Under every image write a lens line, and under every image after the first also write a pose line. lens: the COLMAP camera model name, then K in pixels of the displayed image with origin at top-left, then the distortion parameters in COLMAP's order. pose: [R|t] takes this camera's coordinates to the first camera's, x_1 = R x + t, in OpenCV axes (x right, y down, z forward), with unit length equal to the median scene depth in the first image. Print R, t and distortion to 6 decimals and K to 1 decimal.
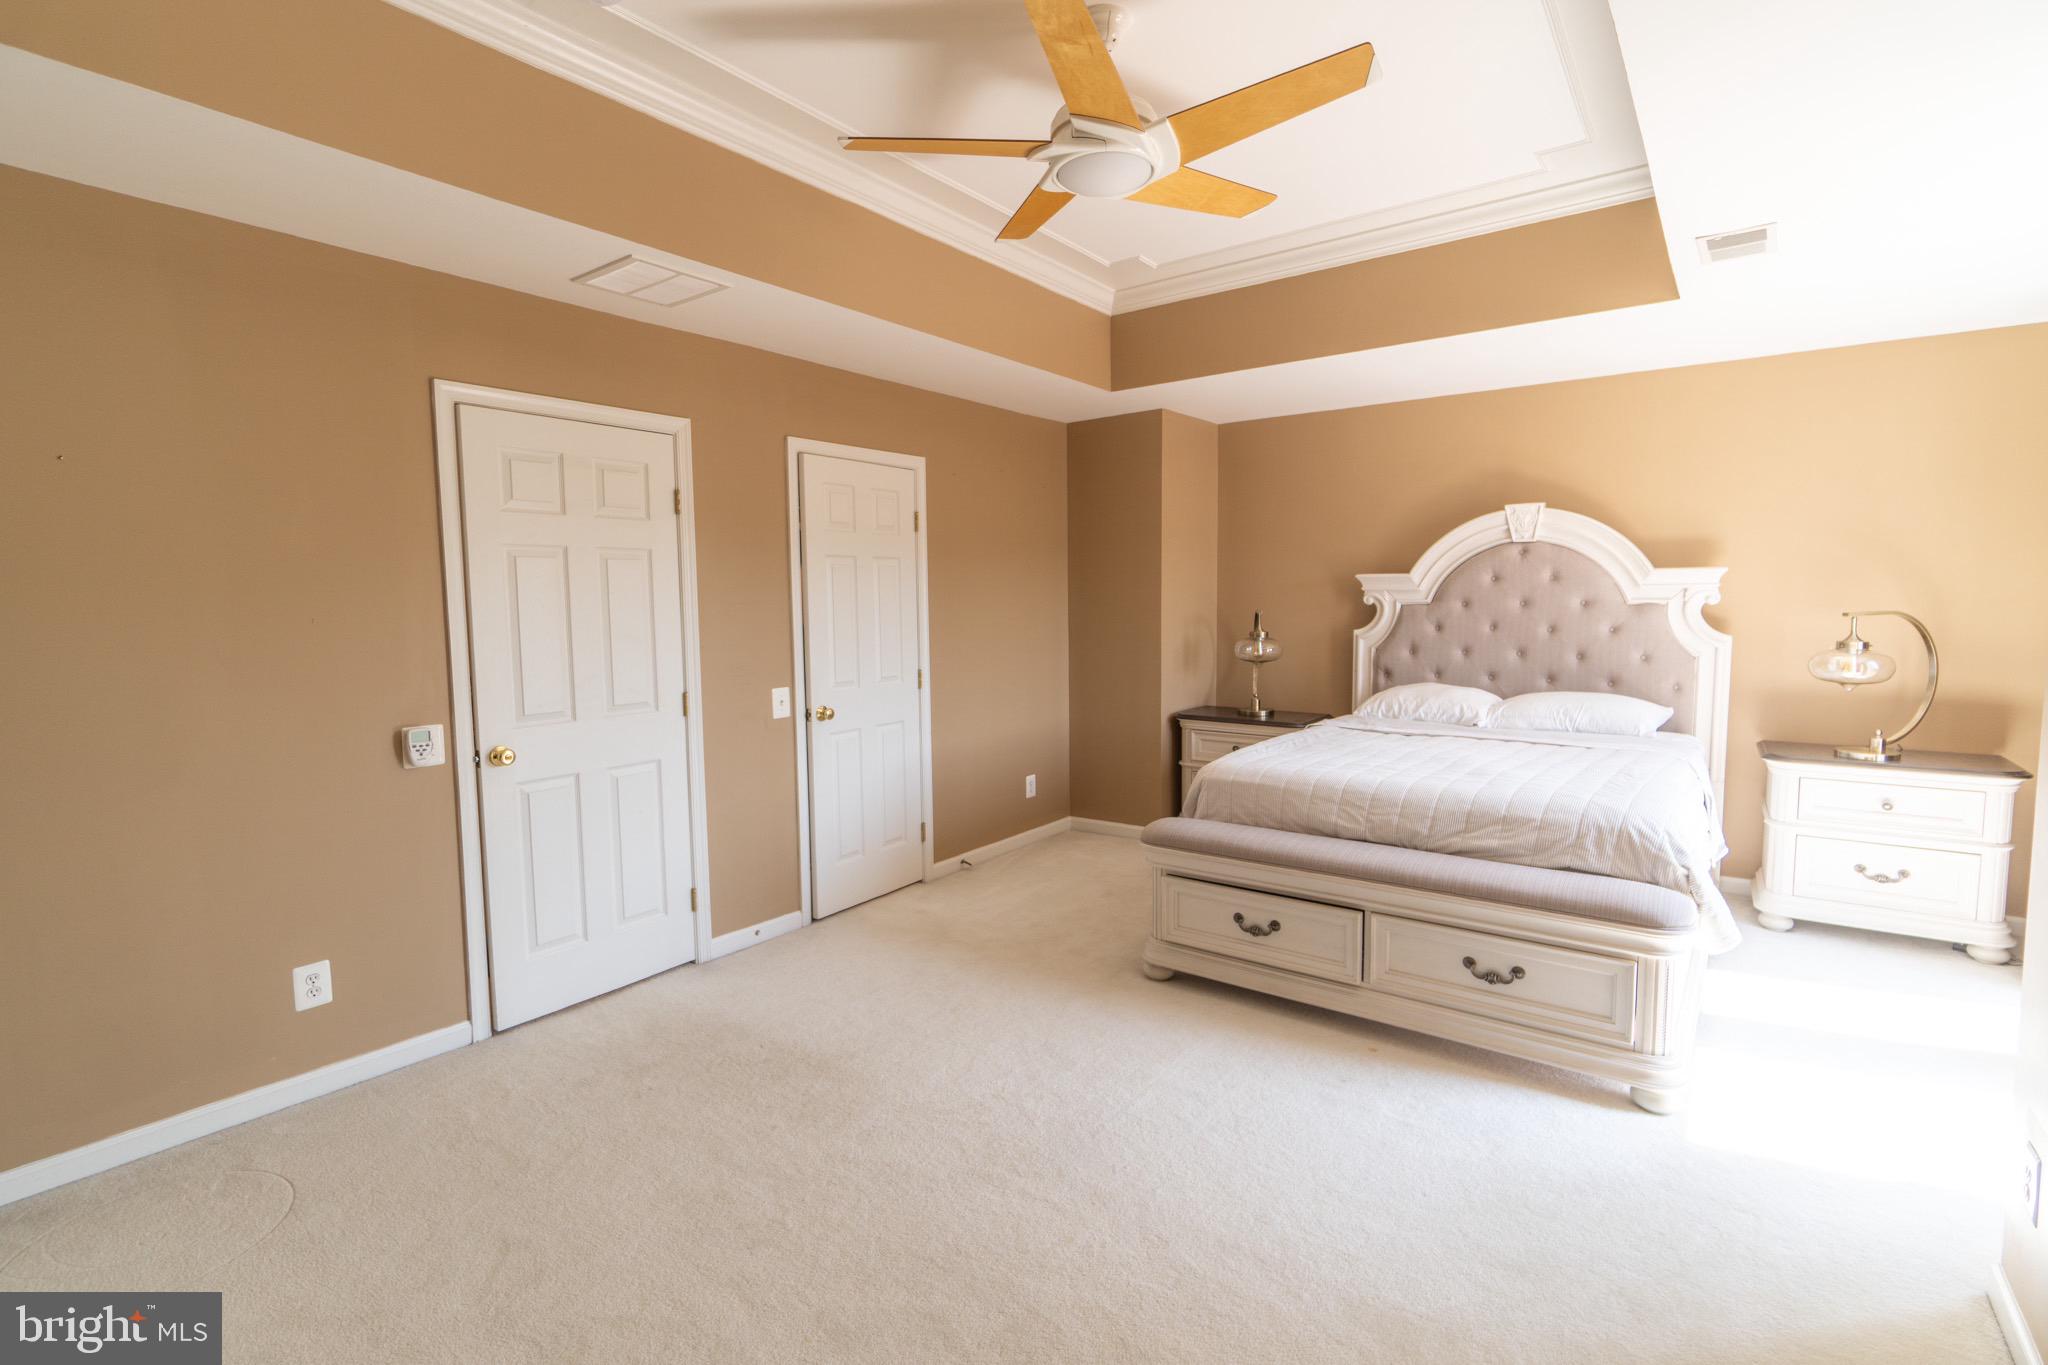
lens RADIAL K [[950.8, 0, 1024.0], [0, 950.8, 682.5], [0, 0, 1]] dist [-0.001090, -0.000199]
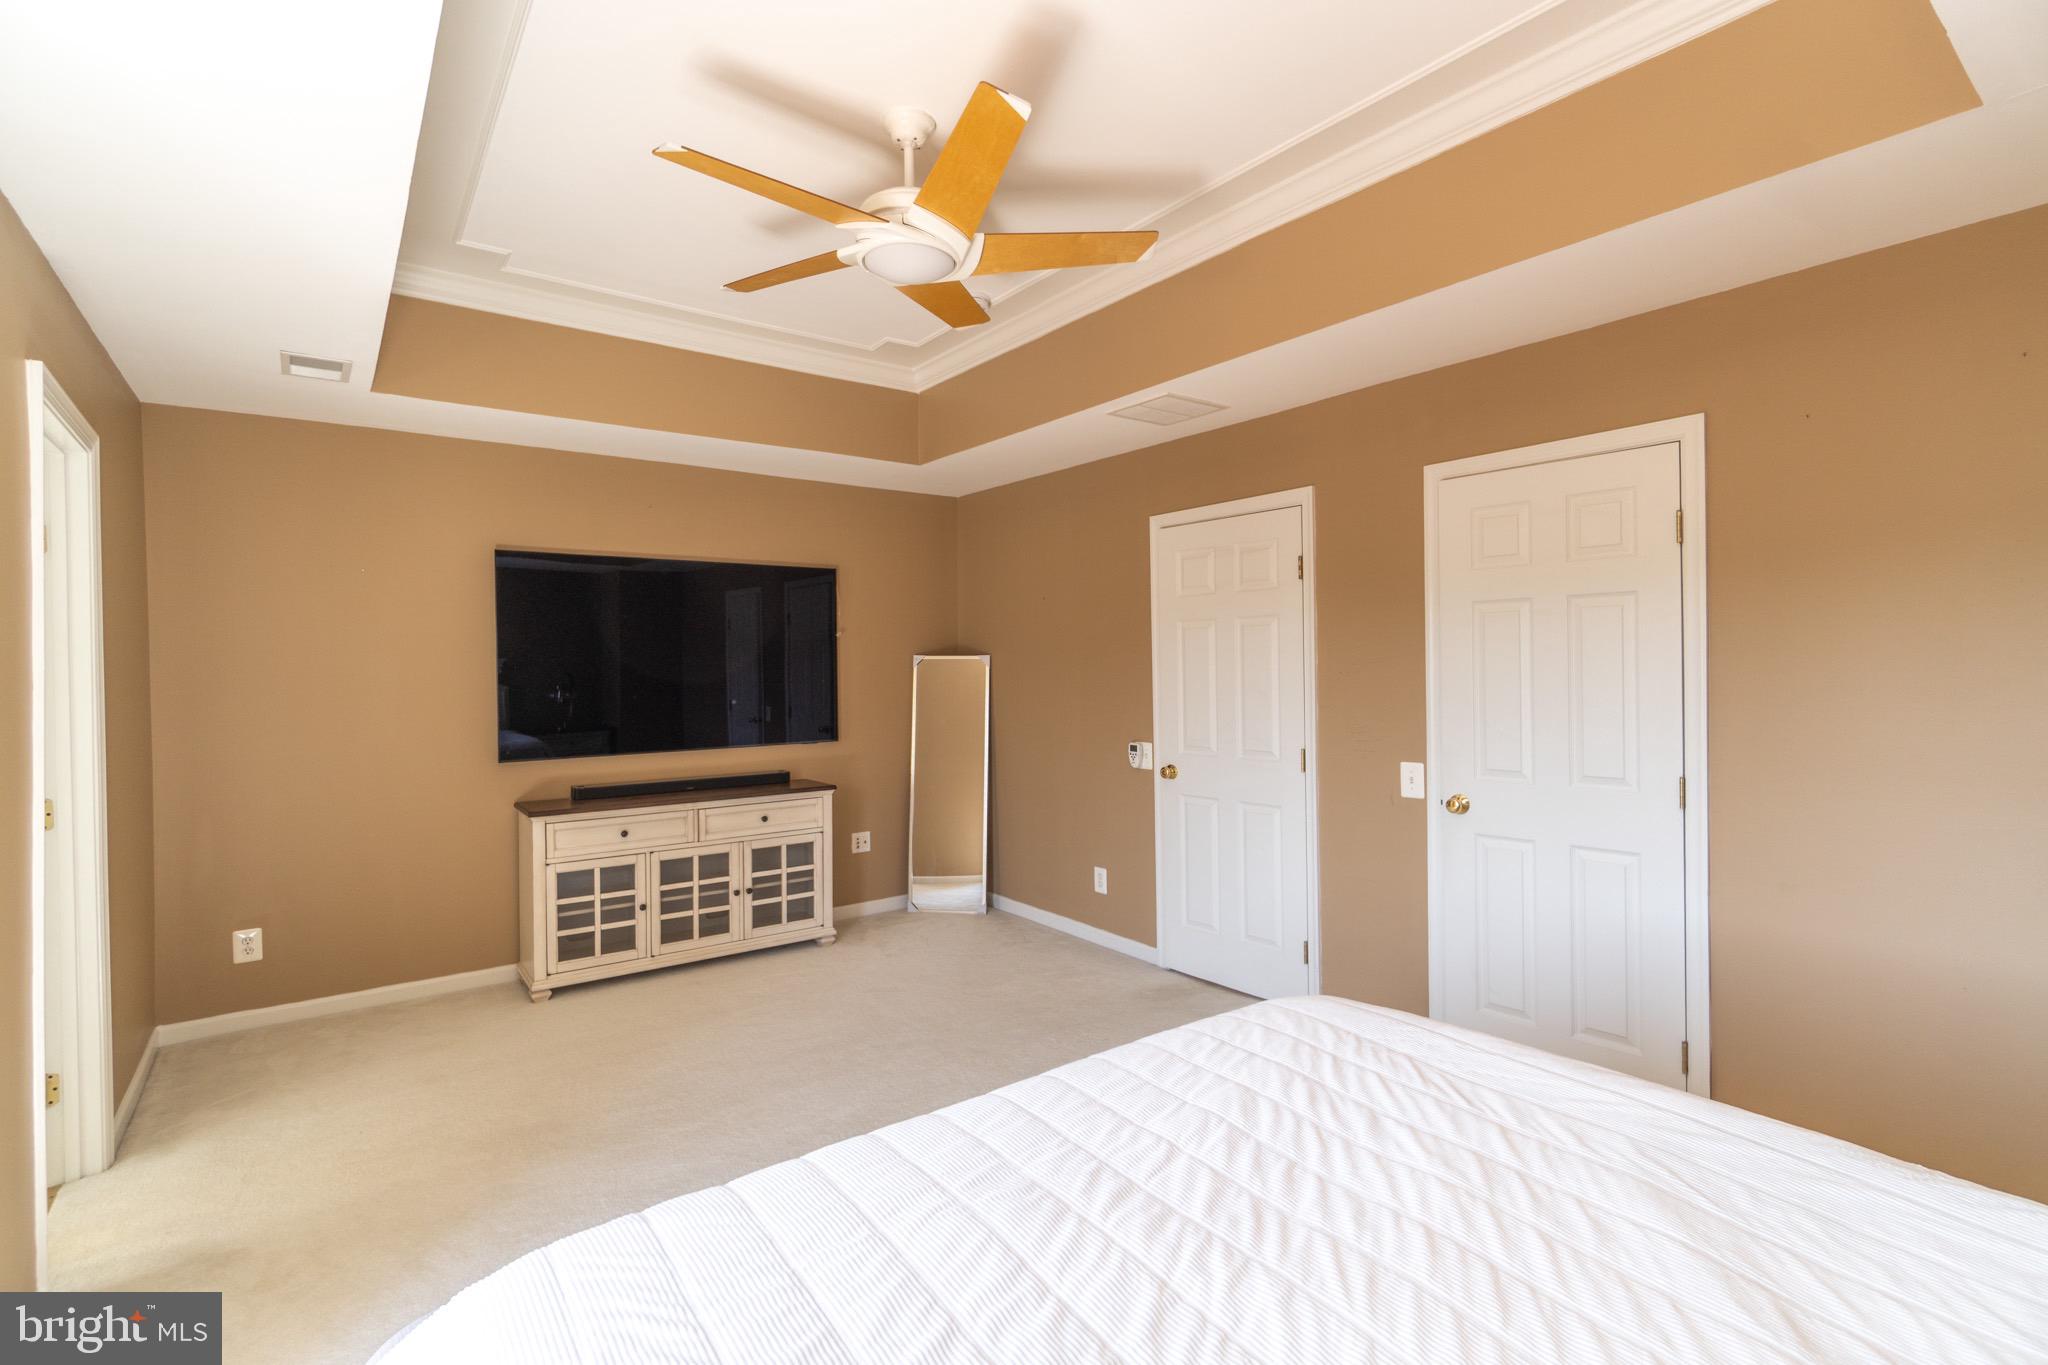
lens RADIAL K [[950.8, 0, 1024.0], [0, 950.8, 682.5], [0, 0, 1]] dist [-0.001090, -0.000199]
pose [[-0.272038, 0.028981, -0.961850, 0.990690], [-0.071347, 0.996188, 0.050195, -0.126290], [0.959638, 0.082280, -0.268933, 1.339003]]
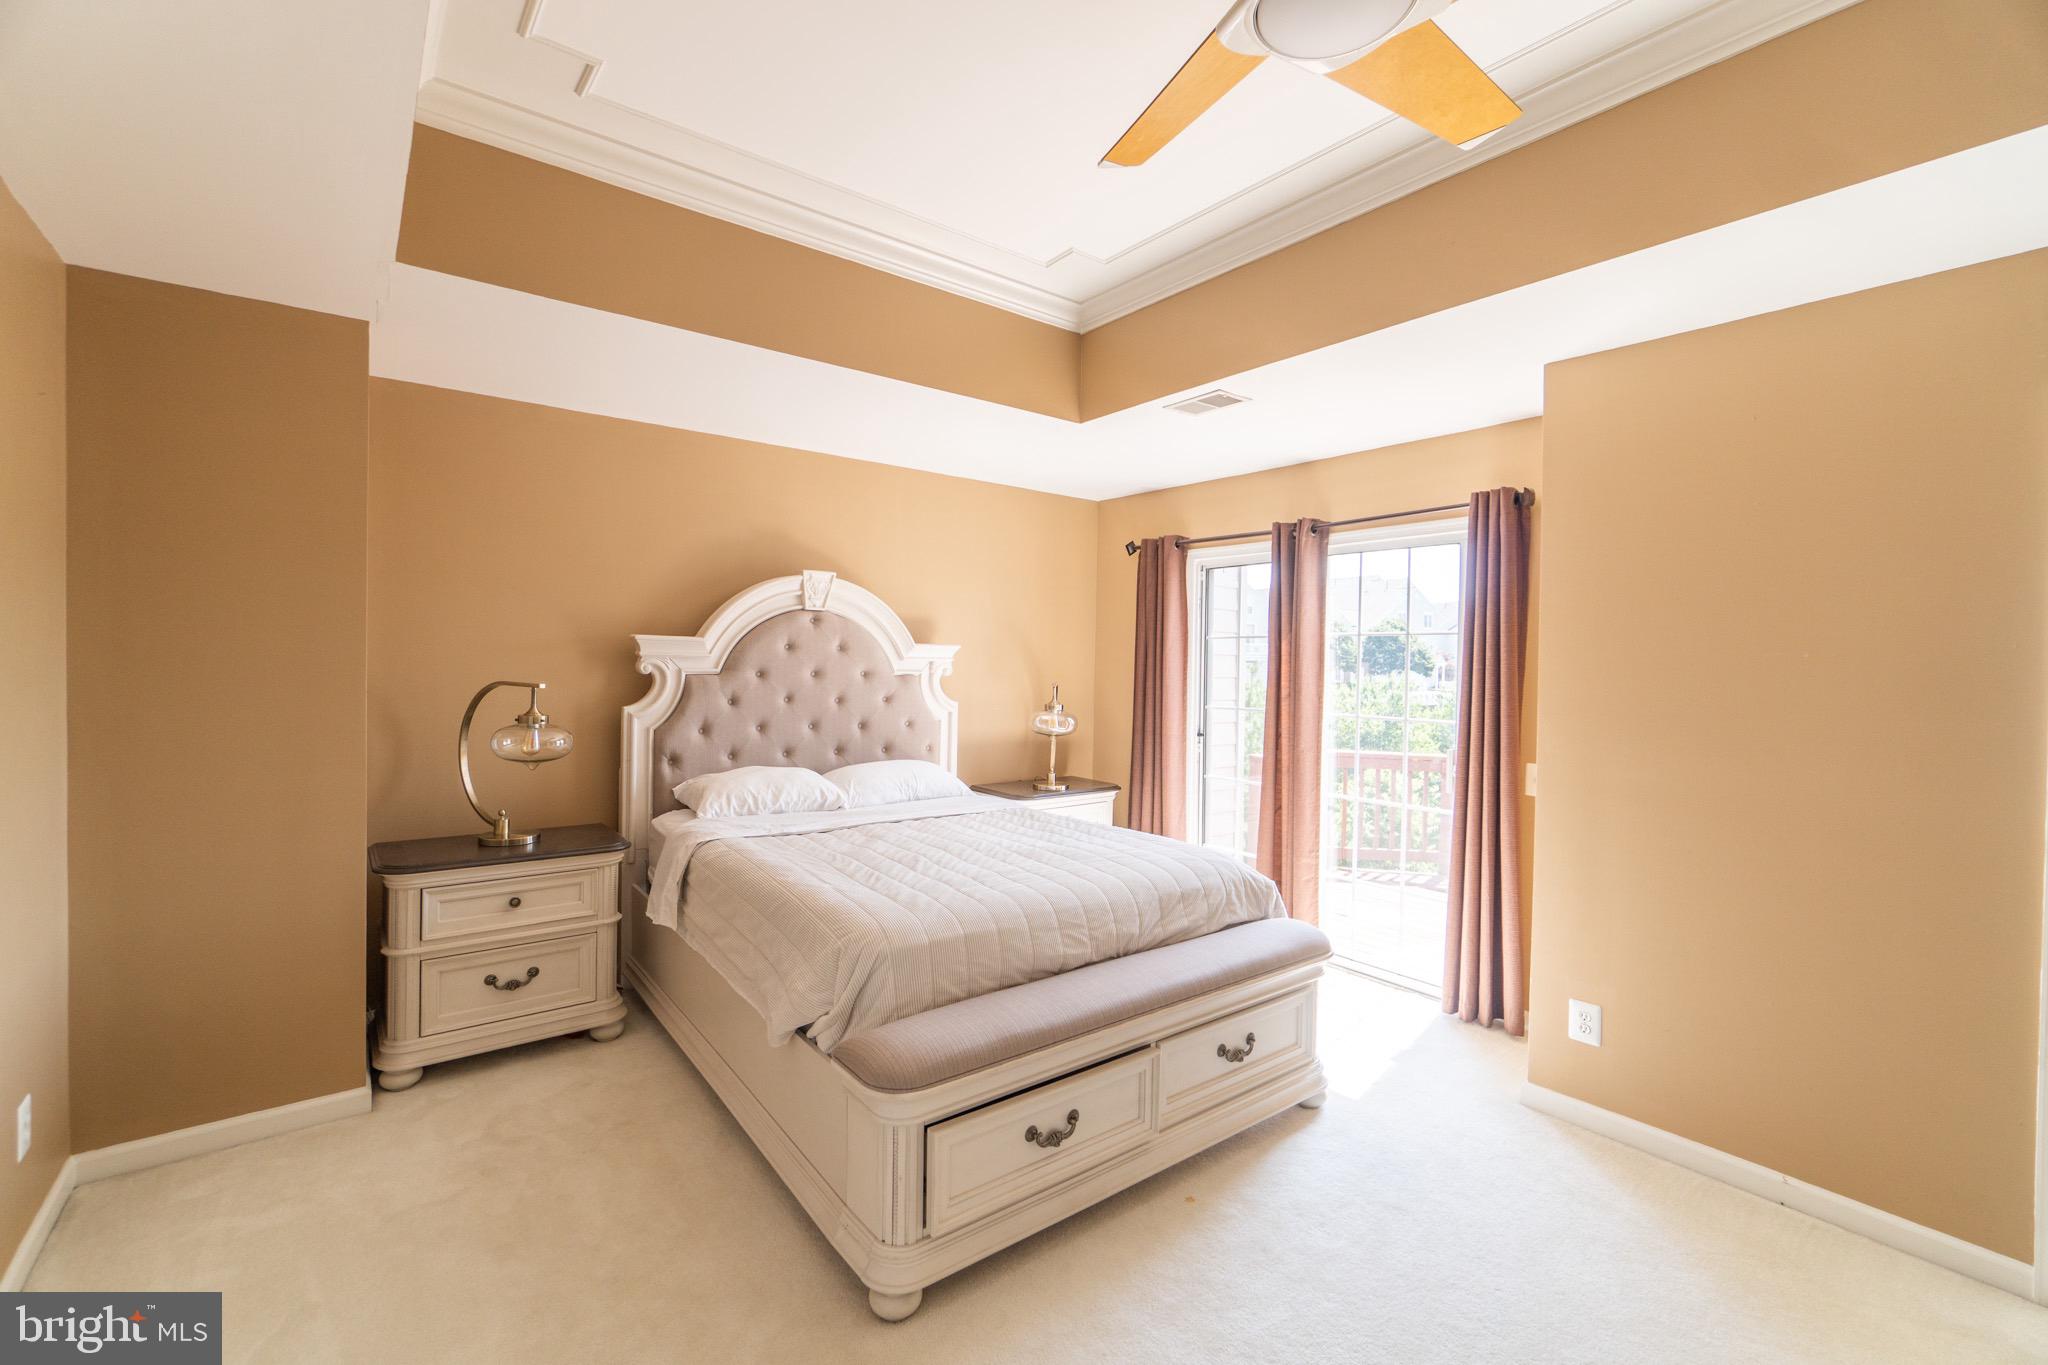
lens RADIAL K [[874.0, 0, 1024.0], [0, 874.0, 682.5], [0, 0, 1]] dist [-0.010254, -0.000012]
pose [[0.260972, -0.009130, 0.965303, -0.269297], [0.066339, 0.997761, -0.008498, -0.053207], [-0.963064, 0.066255, 0.260994, 0.568809]]
